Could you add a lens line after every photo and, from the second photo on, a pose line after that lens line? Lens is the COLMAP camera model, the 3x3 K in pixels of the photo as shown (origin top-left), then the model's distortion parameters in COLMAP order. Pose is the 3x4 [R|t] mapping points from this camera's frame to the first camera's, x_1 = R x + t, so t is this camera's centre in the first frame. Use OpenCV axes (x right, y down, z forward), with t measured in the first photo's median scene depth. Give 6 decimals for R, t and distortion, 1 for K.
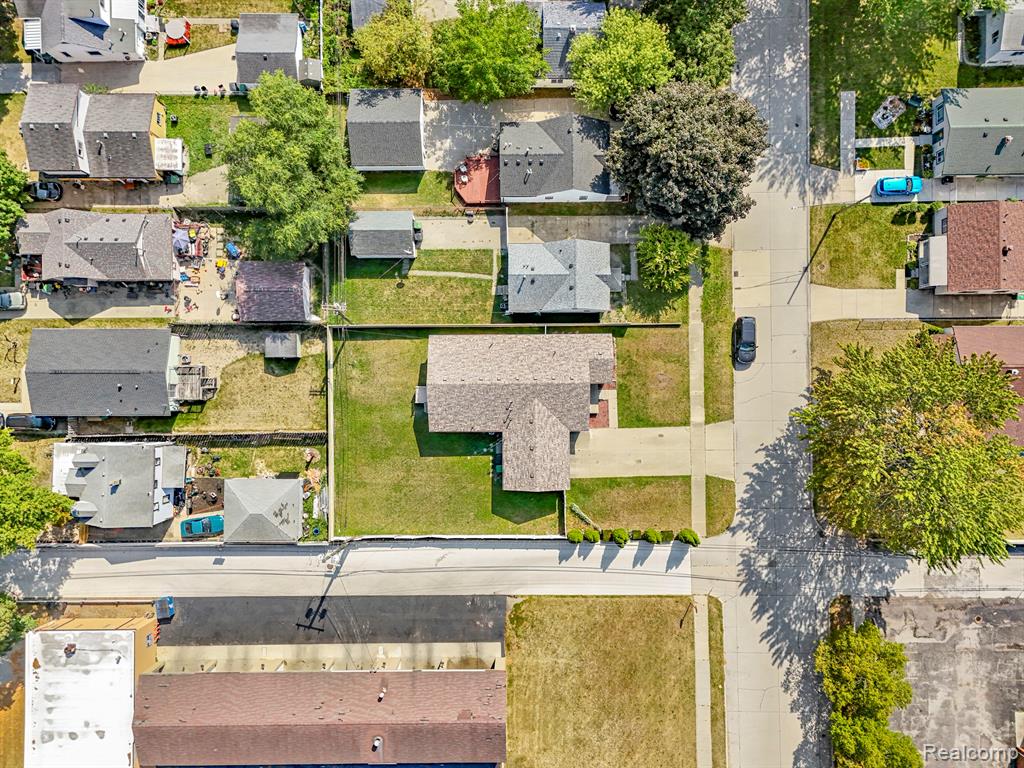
lens RADIAL K [[747.9, 0, 507.9], [0, 747.9, 385.1], [0, 0, 1]] dist [0.080093, -0.070539]
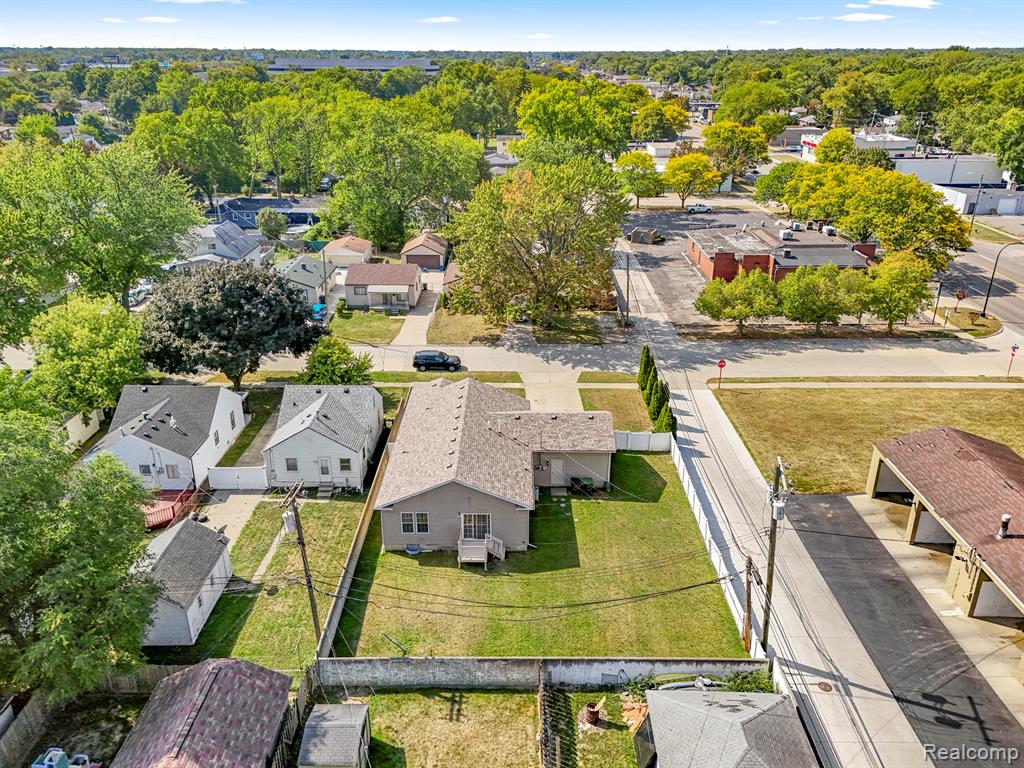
lens RADIAL K [[773.1, 0, 512.0], [0, 773.1, 384.0], [0, 0, 1]] dist [0.095655, -0.085728]
pose [[0.012645, -0.377615, 0.925876, -0.623592], [0.999709, 0.023819, -0.003938, 0.042282], [-0.020566, 0.925656, 0.377806, 0.643682]]
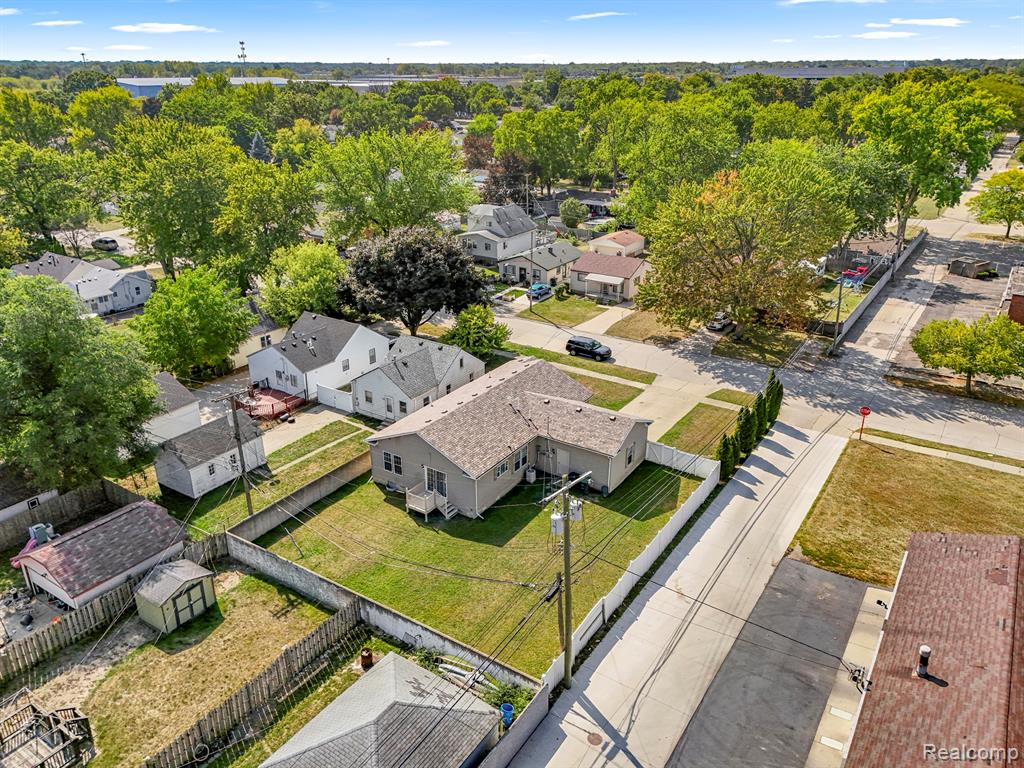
lens RADIAL K [[747.9, 0, 507.9], [0, 747.9, 385.1], [0, 0, 1]] dist [0.080093, -0.070539]
pose [[0.559591, -0.310601, 0.768365, -0.525396], [0.828471, 0.234489, -0.508576, 0.368590], [-0.022209, 0.921163, 0.388542, 0.657425]]
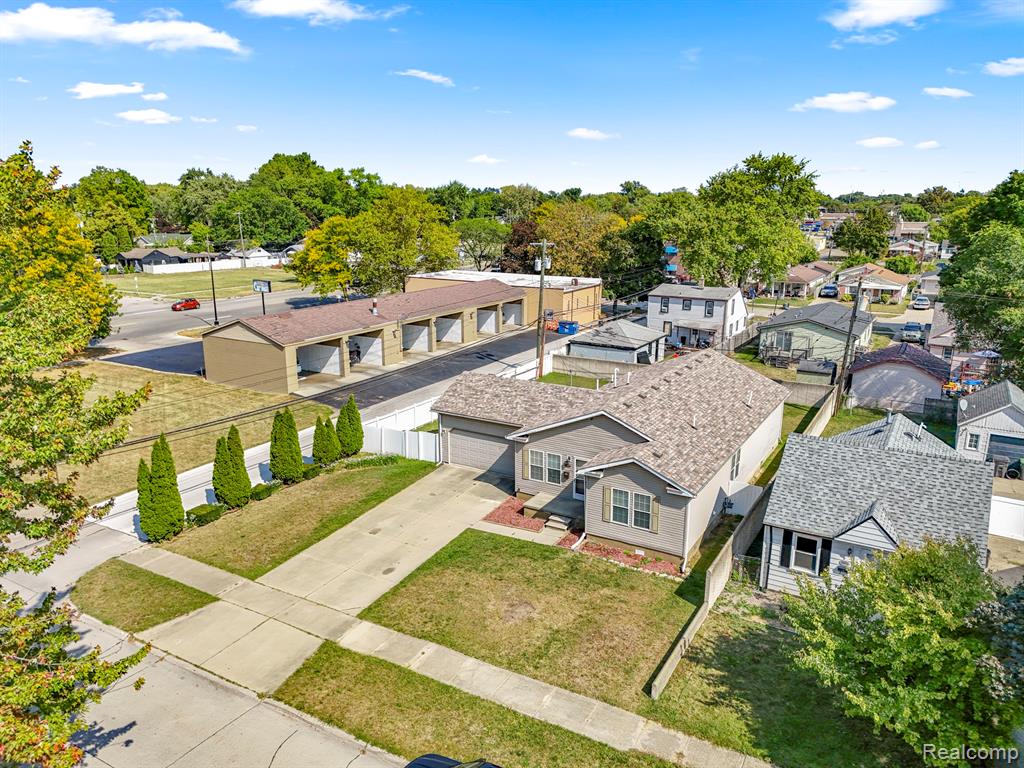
lens RADIAL K [[747.9, 0, 507.9], [0, 747.9, 385.1], [0, 0, 1]] dist [0.080093, -0.070539]
pose [[-0.513854, 0.216134, -0.830205, 0.468066], [-0.857618, -0.105601, 0.503329, -0.165249], [0.021116, 0.970636, 0.239624, 0.821057]]
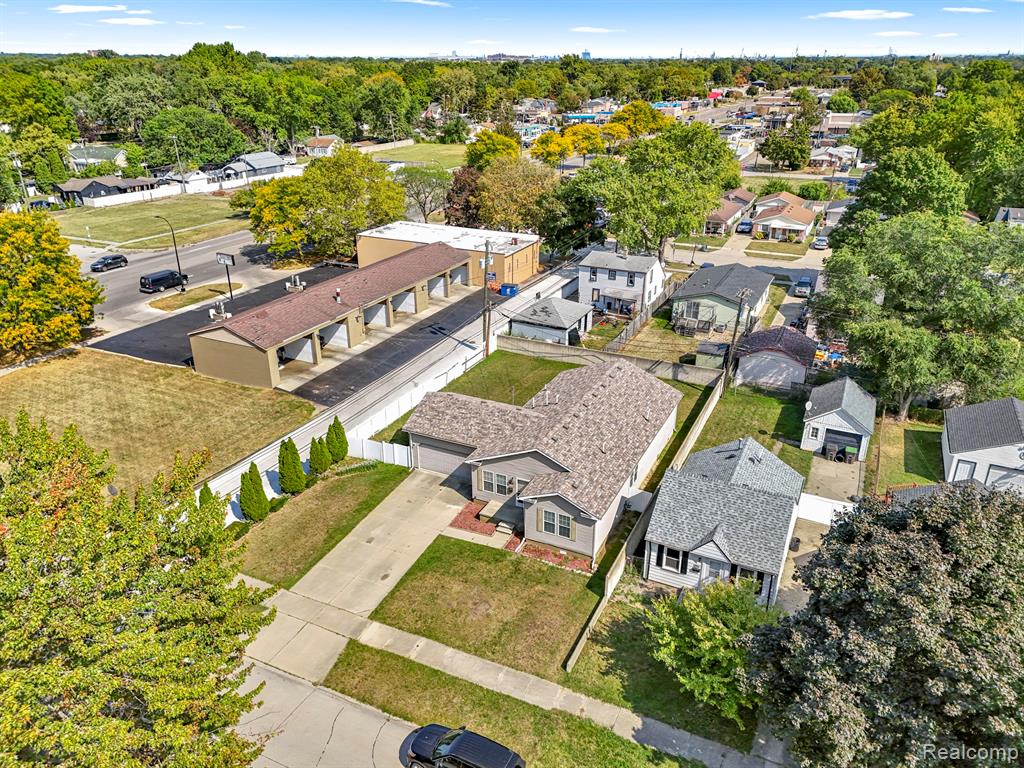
lens RADIAL K [[747.9, 0, 507.9], [0, 747.9, 385.1], [0, 0, 1]] dist [0.080093, -0.070539]
pose [[-0.443489, 0.366901, -0.817741, 0.550190], [-0.895970, -0.157508, 0.415245, -0.209204], [0.023553, 0.916829, 0.398585, 0.668296]]
